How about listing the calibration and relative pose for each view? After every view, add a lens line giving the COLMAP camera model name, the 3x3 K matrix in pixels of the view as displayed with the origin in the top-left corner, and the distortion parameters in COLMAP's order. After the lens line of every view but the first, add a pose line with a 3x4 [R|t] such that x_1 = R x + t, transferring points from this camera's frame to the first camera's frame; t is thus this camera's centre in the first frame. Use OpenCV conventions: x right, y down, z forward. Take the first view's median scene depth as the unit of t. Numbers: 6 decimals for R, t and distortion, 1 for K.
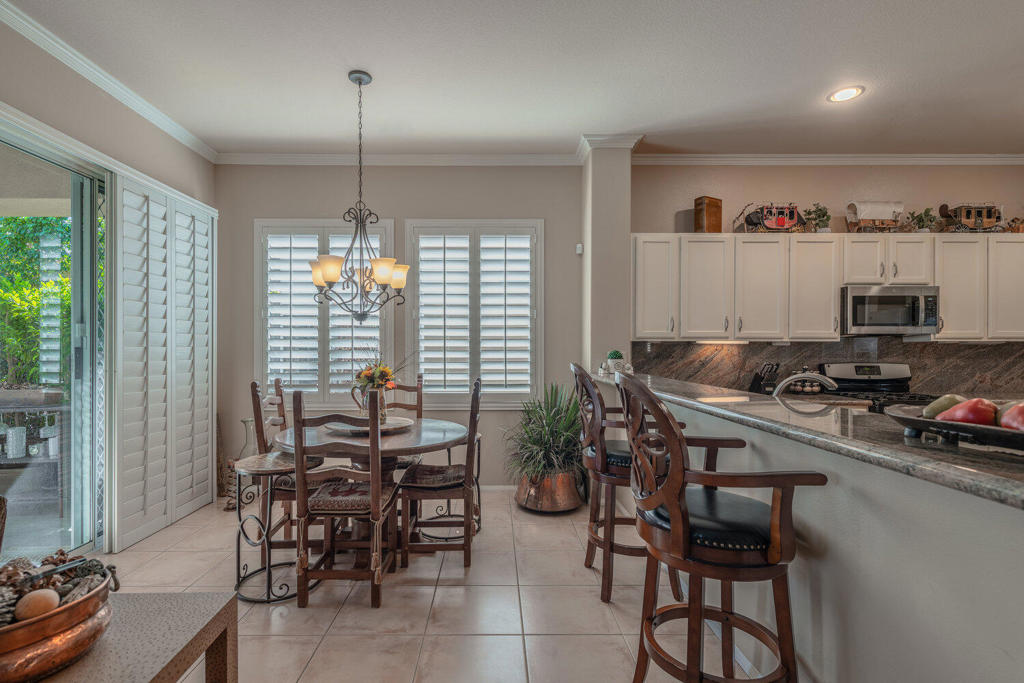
lens RADIAL K [[489.4, 0, 508.3], [0, 489.4, 353.7], [0, 0, 1]] dist [0.021029, -0.000629]
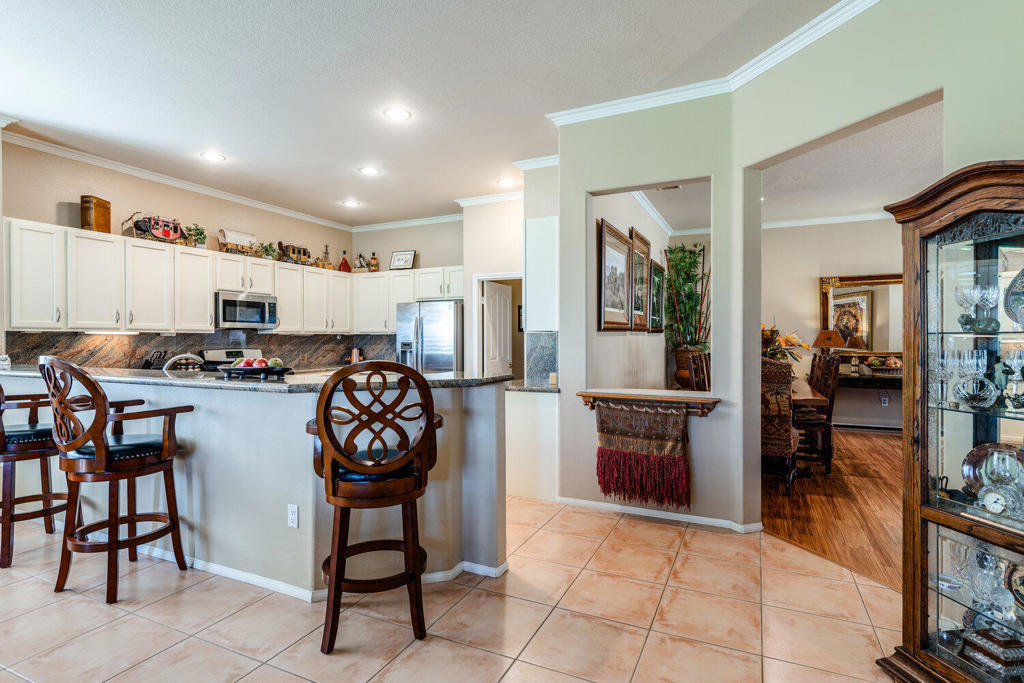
lens RADIAL K [[511.8, 0, 512.0], [0, 511.8, 341.5], [0, 0, 1]] dist [0.023729, -0.025448]
pose [[0.458616, -0.006470, 0.888611, -0.180061], [0.010870, 0.999940, 0.001670, 0.003832], [-0.888568, 0.008893, 0.458659, -0.326215]]
